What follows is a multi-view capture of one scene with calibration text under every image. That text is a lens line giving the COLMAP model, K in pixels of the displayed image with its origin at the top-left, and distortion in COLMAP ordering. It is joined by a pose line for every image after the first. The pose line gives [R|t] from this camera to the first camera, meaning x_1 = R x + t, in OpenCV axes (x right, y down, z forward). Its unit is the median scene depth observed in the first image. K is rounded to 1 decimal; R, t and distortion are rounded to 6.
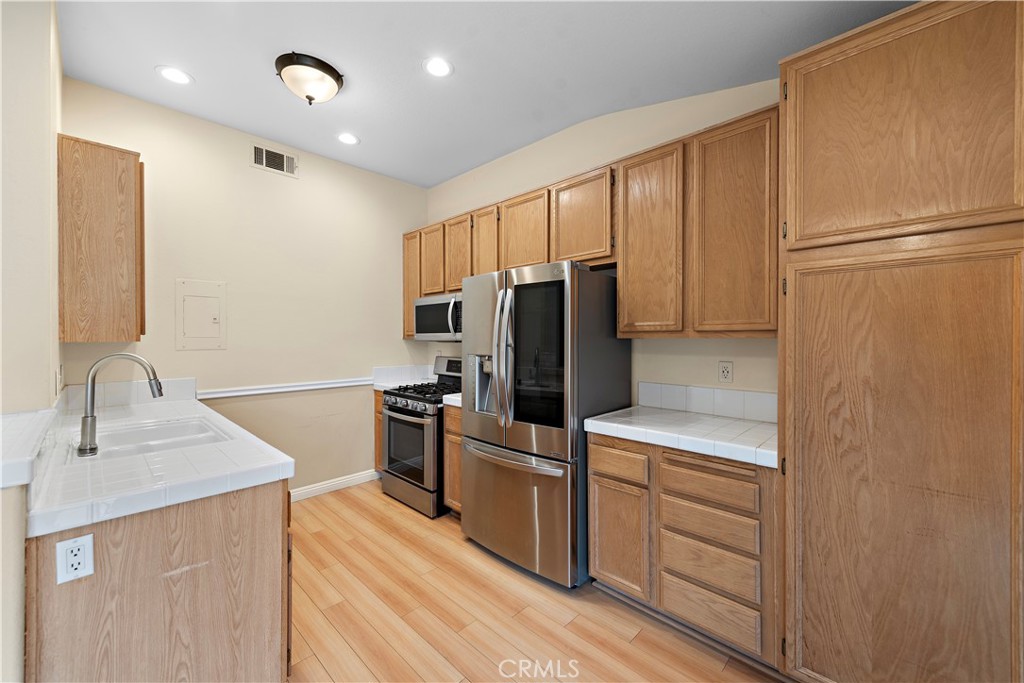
lens RADIAL K [[403.4, 0, 512.1], [0, 403.4, 339.6], [0, 0, 1]] dist [0.014379, -0.003085]
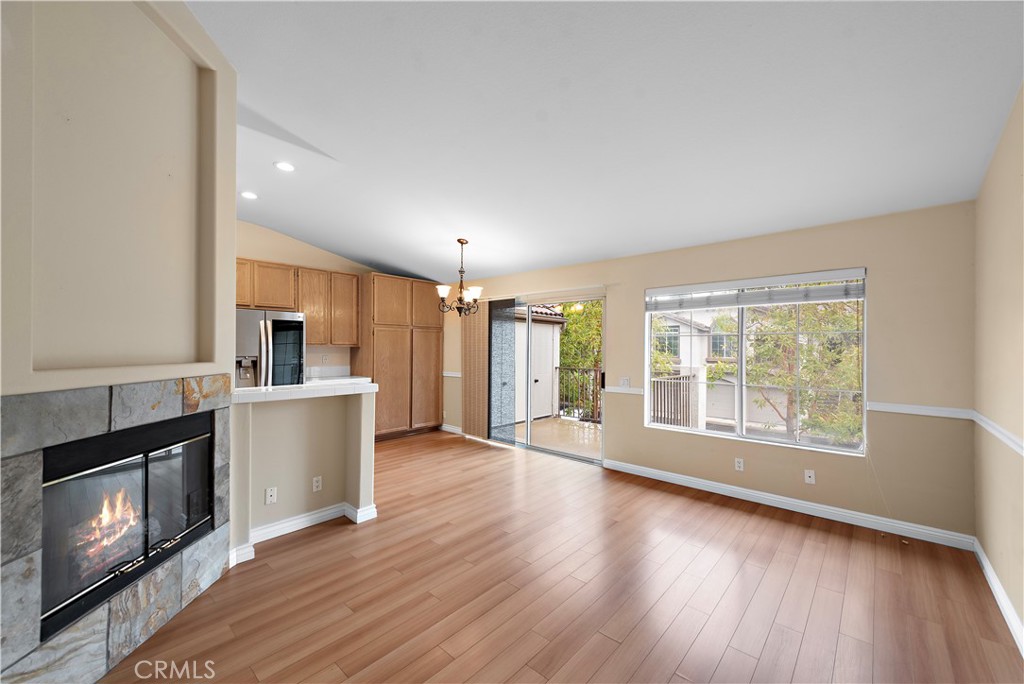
lens RADIAL K [[403.4, 0, 519.6], [0, 403.4, 345.5], [0, 0, 1]] dist [0.014379, -0.003085]
pose [[-0.055518, 0.002664, 0.998454, -2.188194], [-0.002063, 0.999994, -0.002783, -0.005429], [-0.998456, -0.002214, -0.055512, -0.100070]]
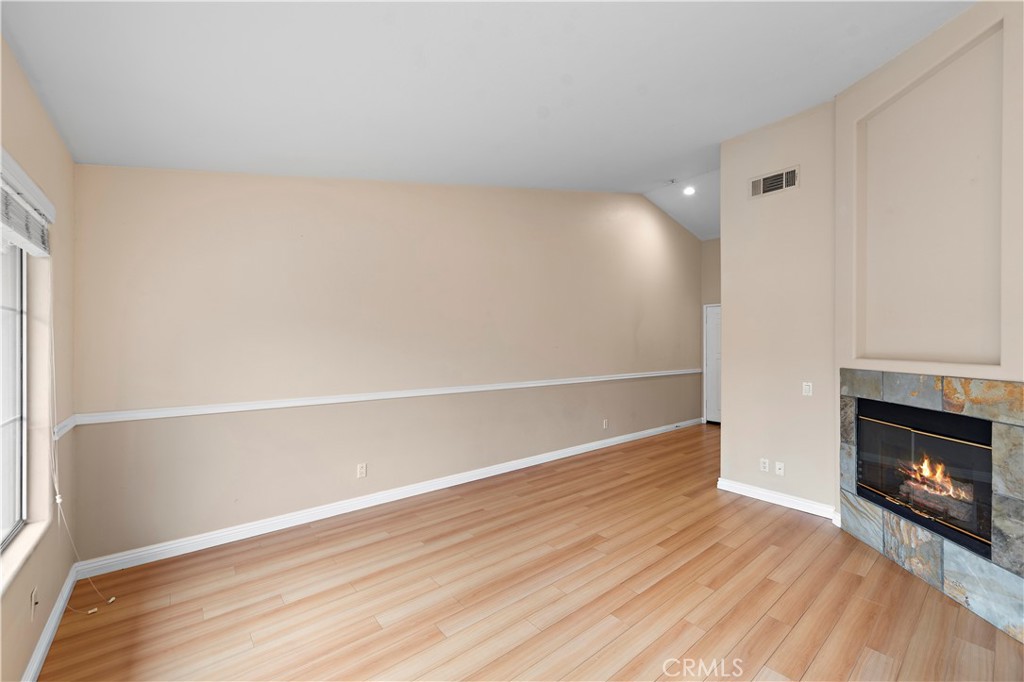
lens RADIAL K [[403.4, 0, 511.7], [0, 403.4, 344.7], [0, 0, 1]] dist [0.014379, -0.003085]
pose [[-0.106524, -0.002458, -0.994307, -0.024977], [-0.008010, 0.999967, -0.001614, 0.000842], [0.994278, 0.007793, -0.106540, -0.337299]]
